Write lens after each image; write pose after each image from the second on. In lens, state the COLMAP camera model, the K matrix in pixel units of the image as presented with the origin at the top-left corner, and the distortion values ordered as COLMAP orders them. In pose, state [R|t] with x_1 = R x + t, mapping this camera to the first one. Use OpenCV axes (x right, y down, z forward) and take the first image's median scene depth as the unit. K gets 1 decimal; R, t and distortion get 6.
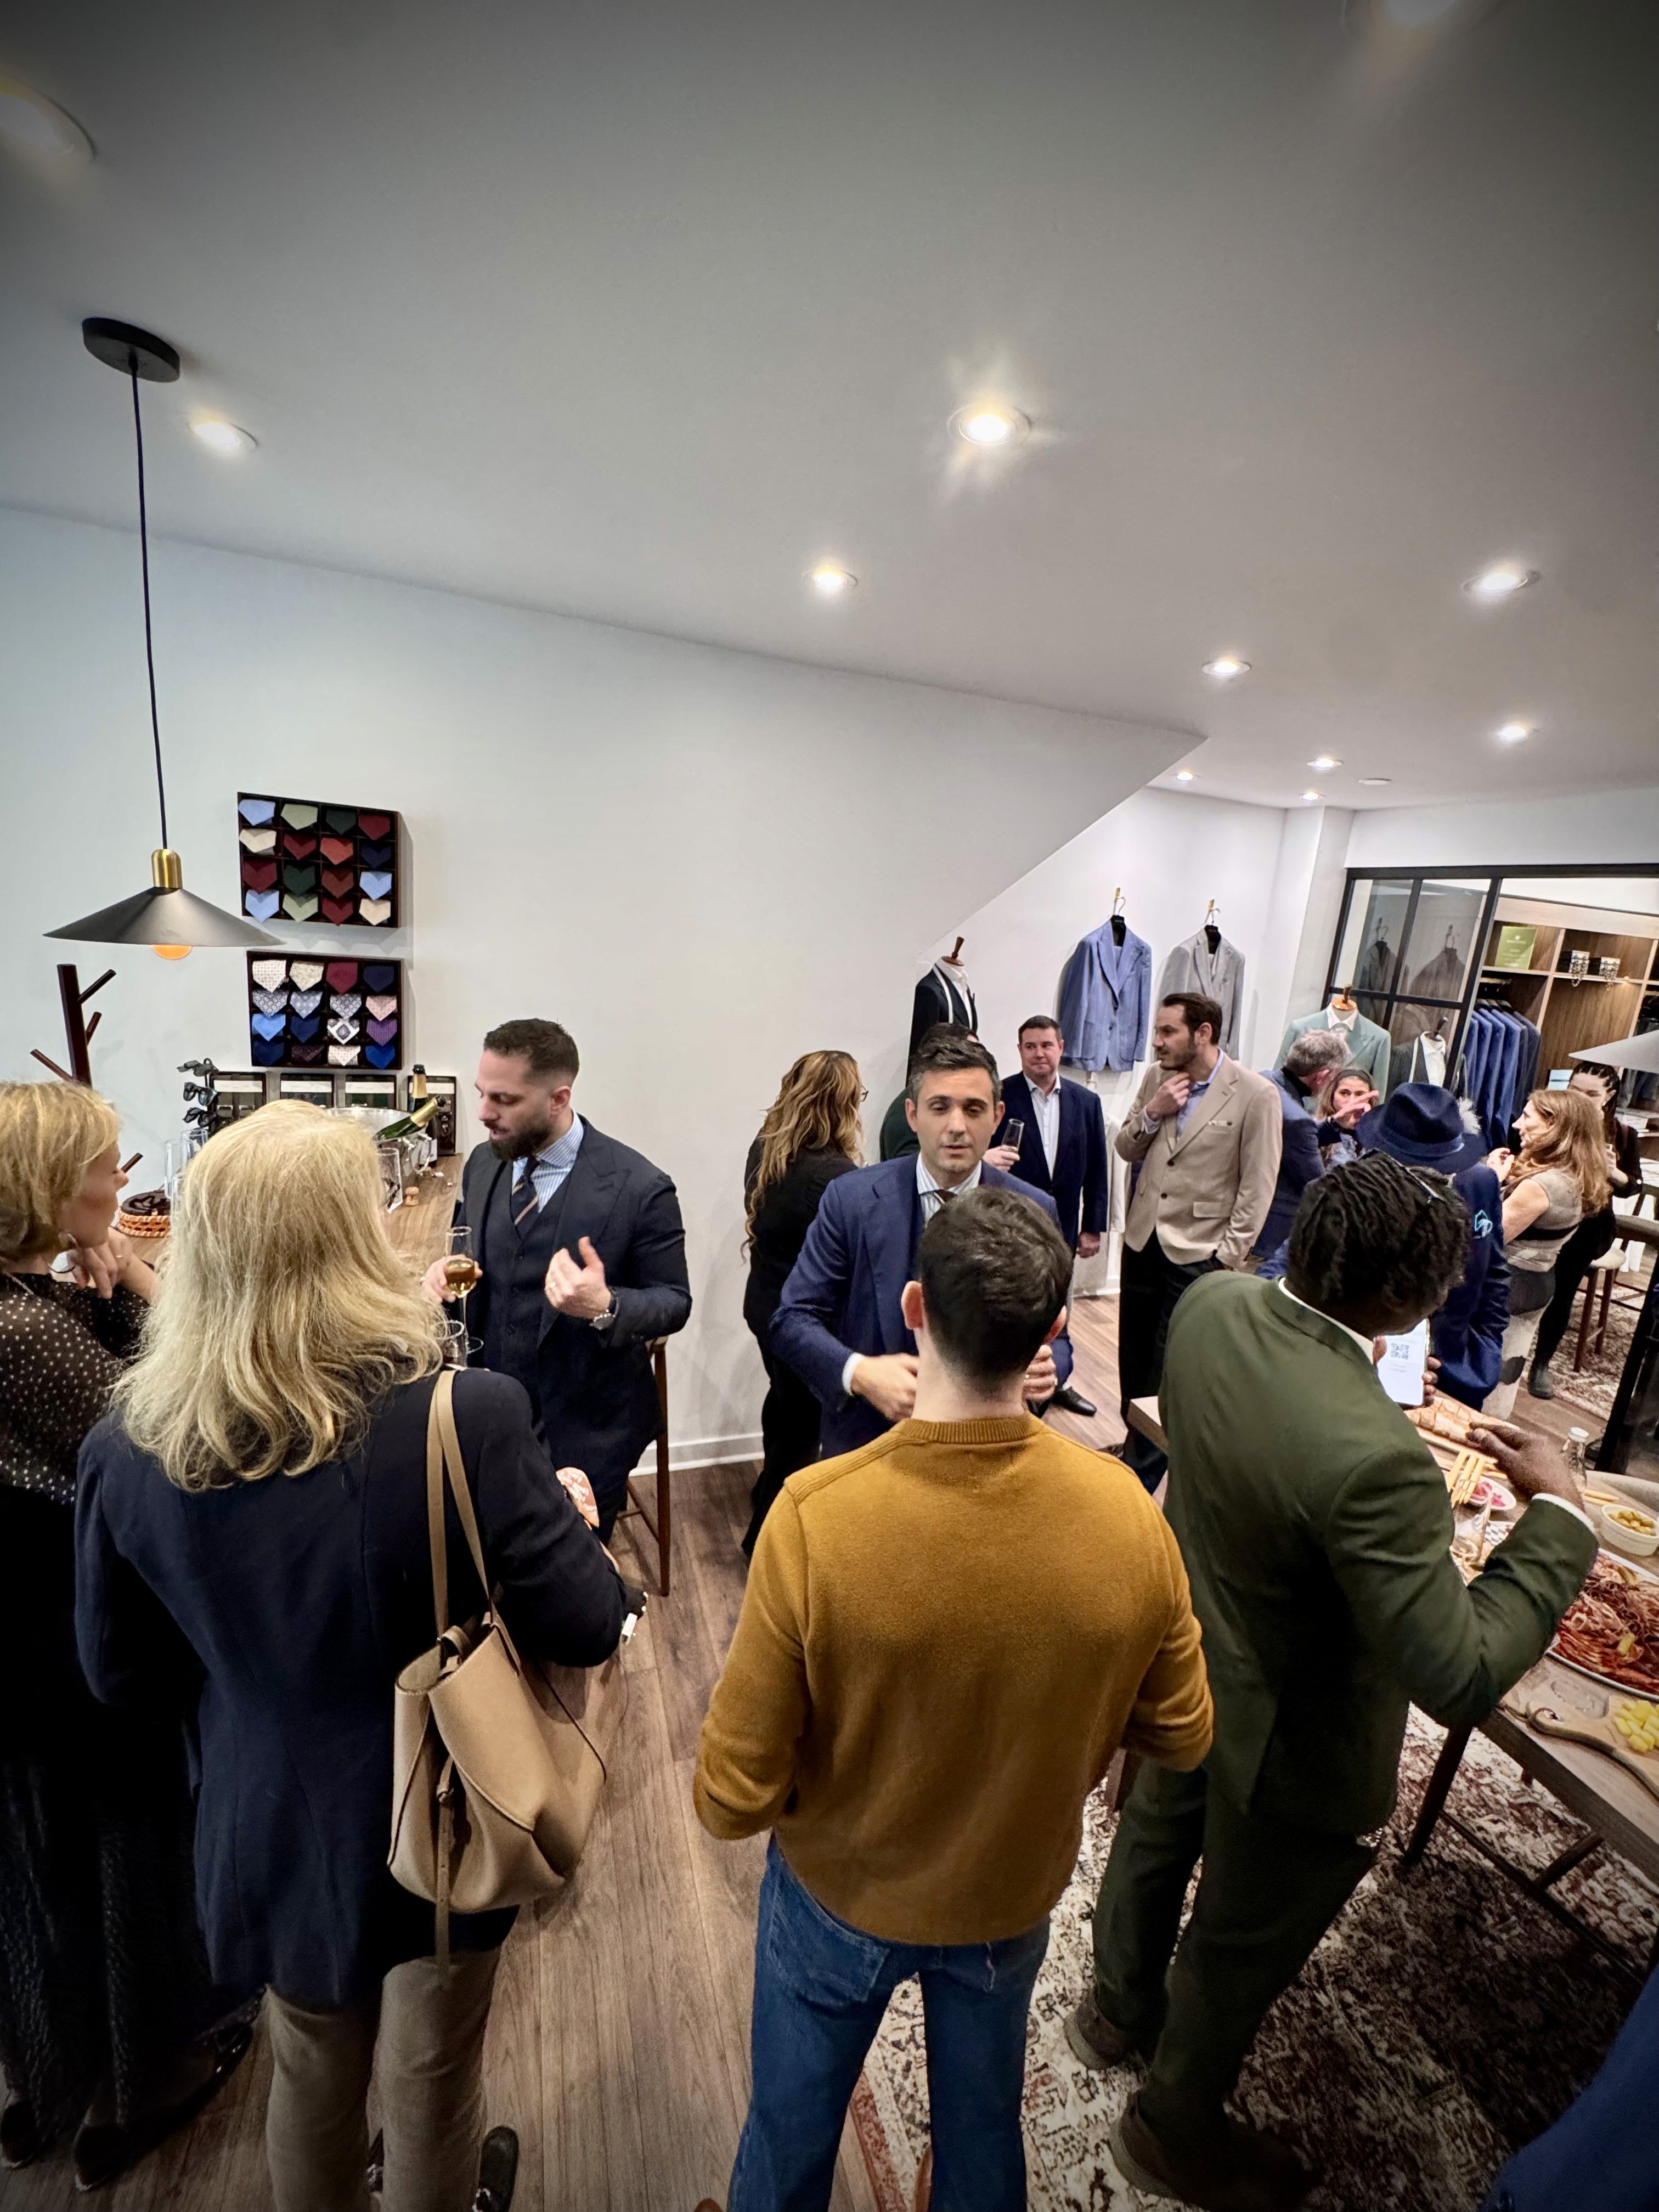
lens RADIAL K [[879.2, 0, 819.7], [0, 879.2, 1093.0], [0, 0, 1]] dist [-0.003877, -0.000848]
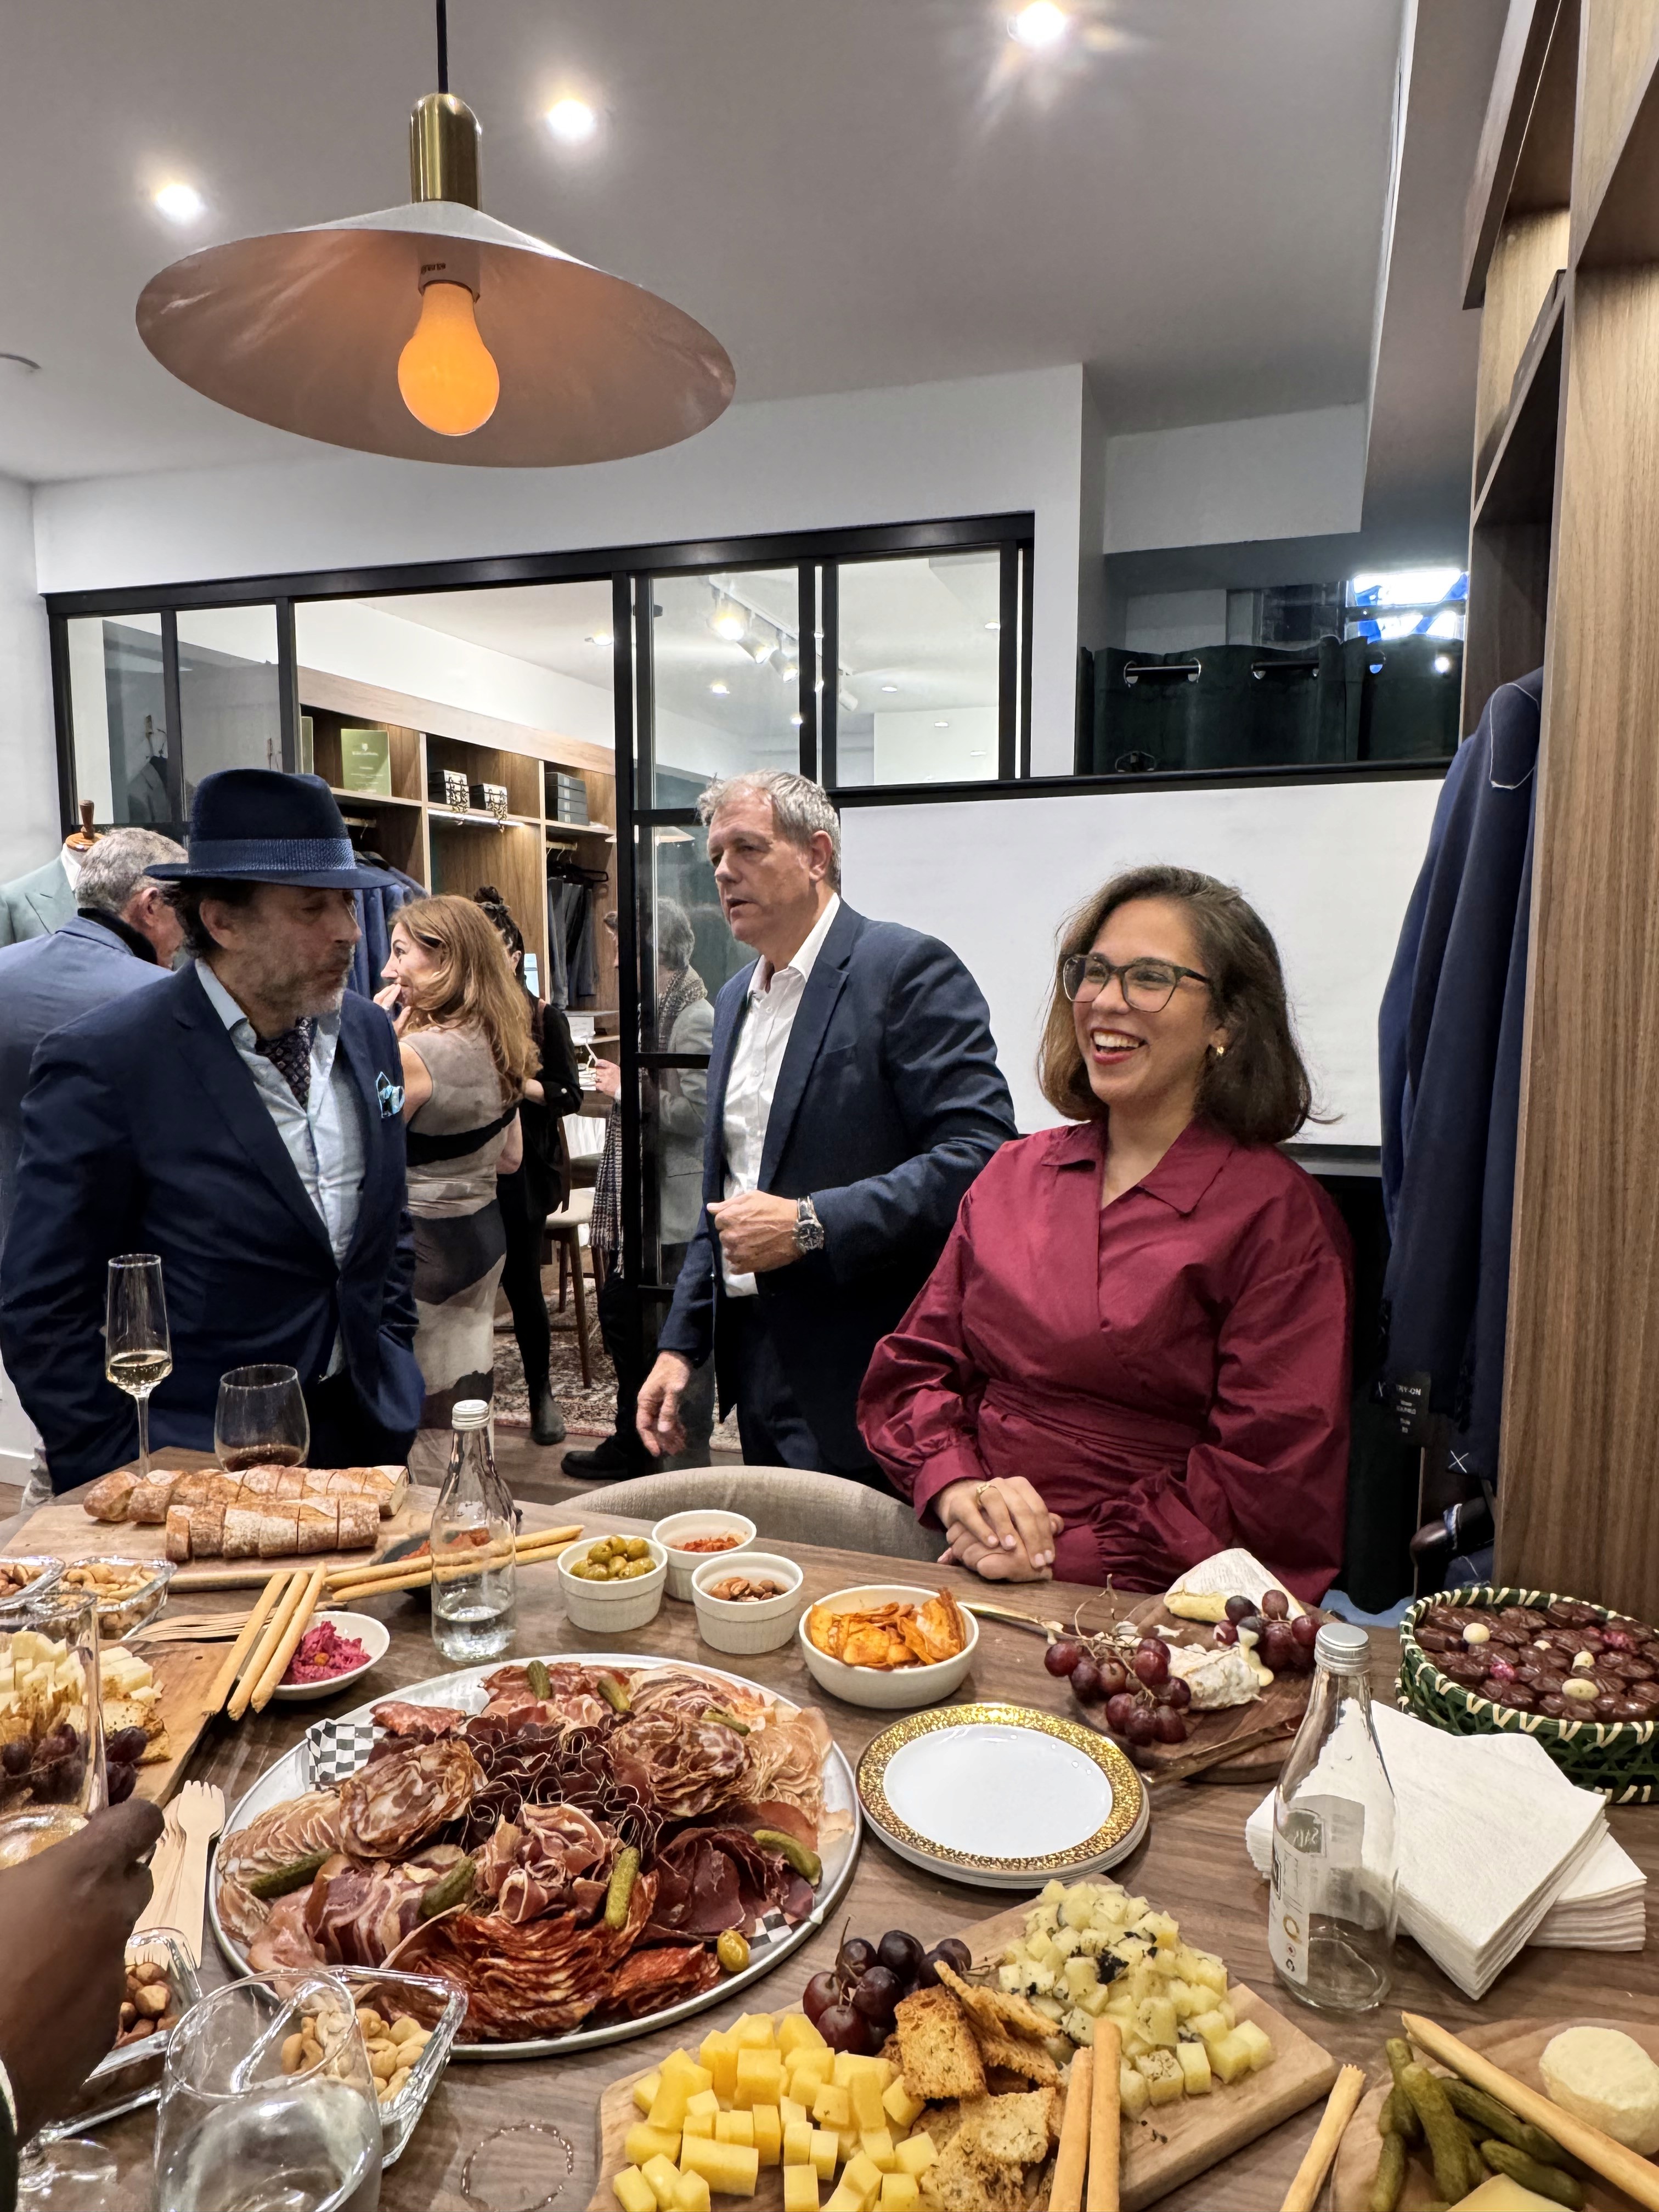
lens RADIAL K [[1473.9, 0, 825.8], [0, 1473.9, 1112.7], [0, 0, 1]] dist [-0.008698, -0.001765]
pose [[0.605869, -0.184404, 0.773898, 0.158945], [0.212205, 0.974981, 0.066187, 0.083630], [-0.766741, 0.124124, 0.629843, 0.144865]]
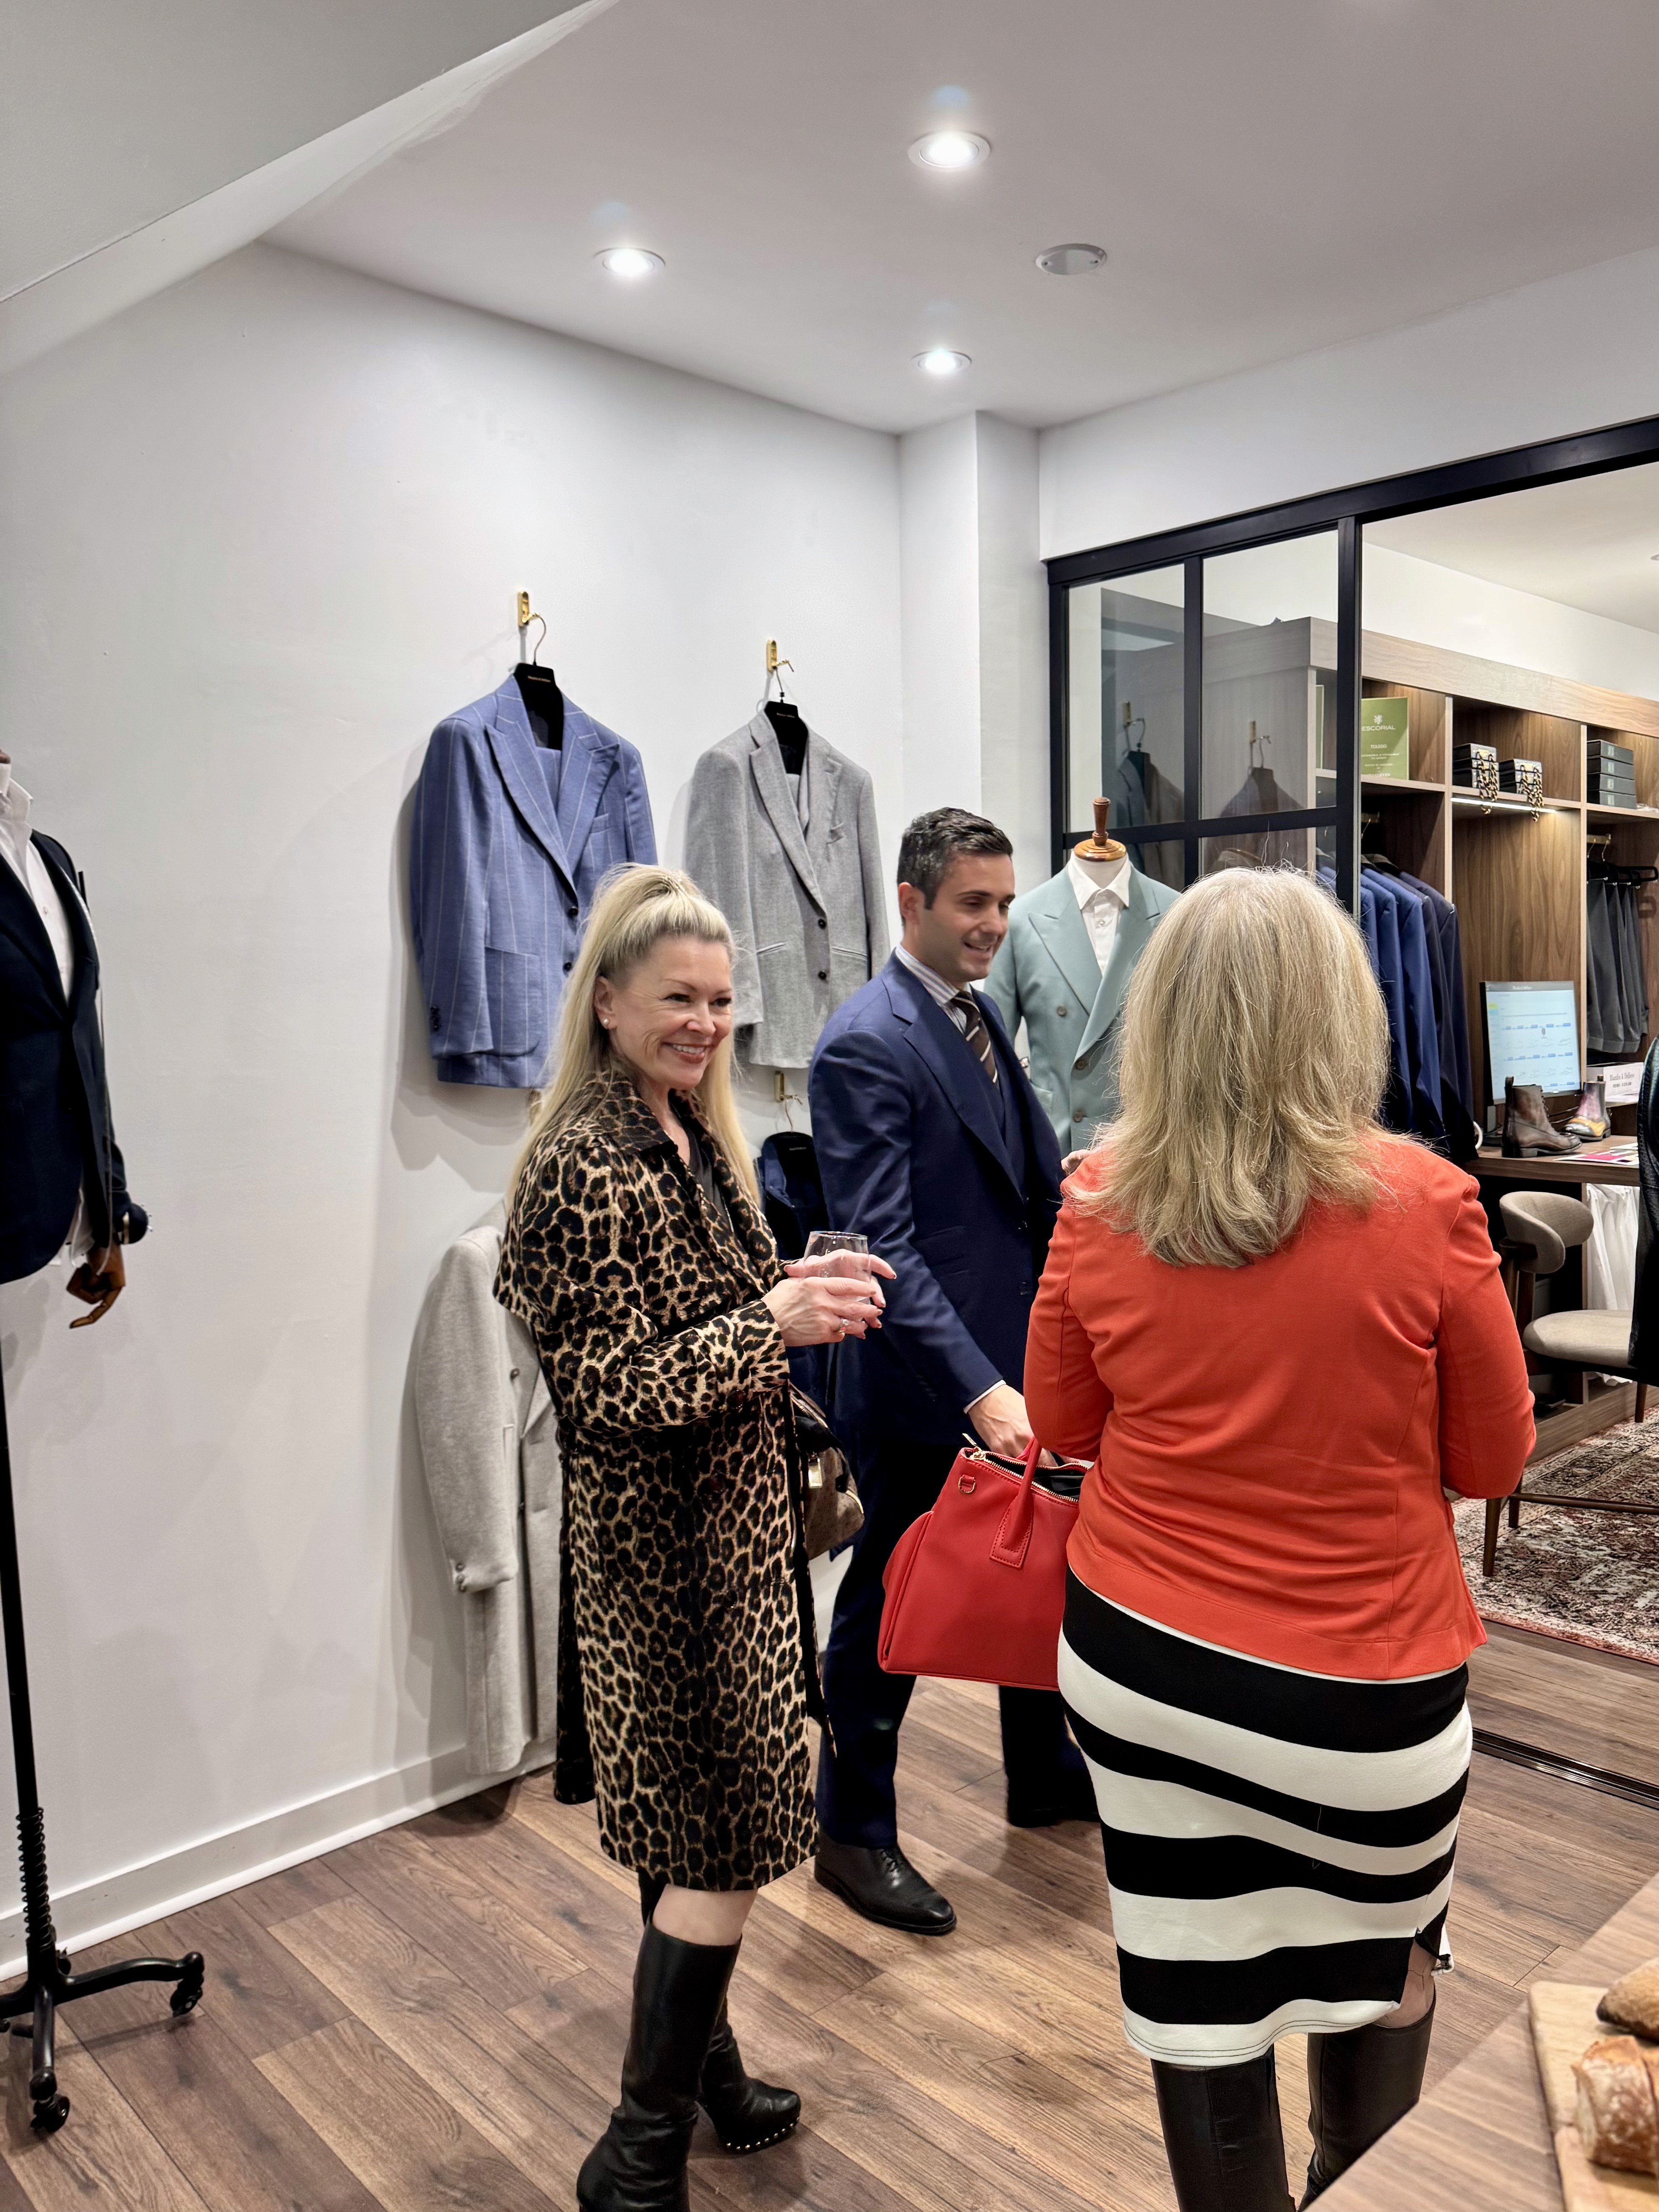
lens RADIAL K [[1697.7, 0, 837.6], [0, 1697.7, 1099.0], [0, 0, 1]] dist [0.035824, 0.002625]
pose [[0.913635, -0.131871, 0.384554, 0.150113], [0.171692, 0.982592, -0.070962, 0.049396], [-0.368502, 0.130858, 0.920371, 0.303728]]
